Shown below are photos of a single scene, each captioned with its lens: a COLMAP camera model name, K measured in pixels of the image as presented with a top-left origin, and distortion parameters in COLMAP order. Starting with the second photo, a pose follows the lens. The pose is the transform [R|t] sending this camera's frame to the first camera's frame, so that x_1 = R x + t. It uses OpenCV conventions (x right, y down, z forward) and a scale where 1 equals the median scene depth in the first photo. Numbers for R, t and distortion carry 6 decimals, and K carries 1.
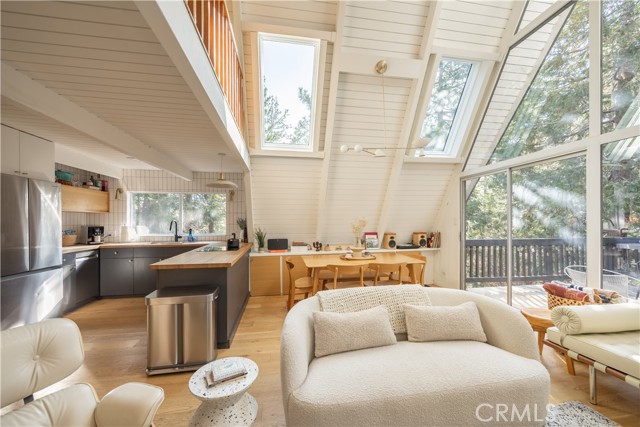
lens RADIAL K [[242.9, 0, 318.8], [0, 242.9, 220.7], [0, 0, 1]] dist [0.001599, 0.000212]
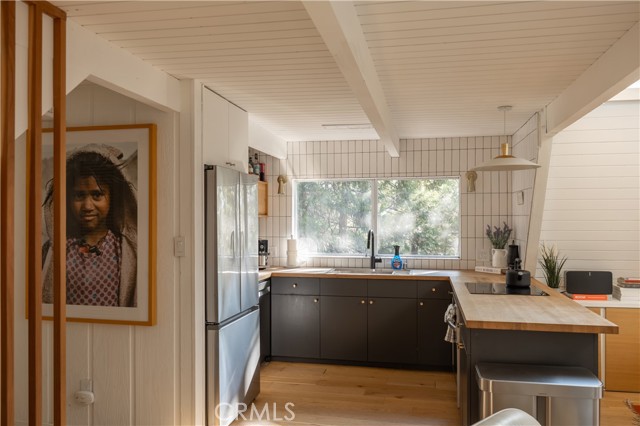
lens RADIAL K [[511.2, 0, 320.0], [0, 511.2, 213.0], [0, 0, 1]] dist [-0.004769, -0.000286]
pose [[0.930709, -0.004554, -0.365731, -0.293923], [0.000781, 0.999945, -0.010462, -0.029472], [0.365759, 0.009452, 0.930662, -0.126175]]
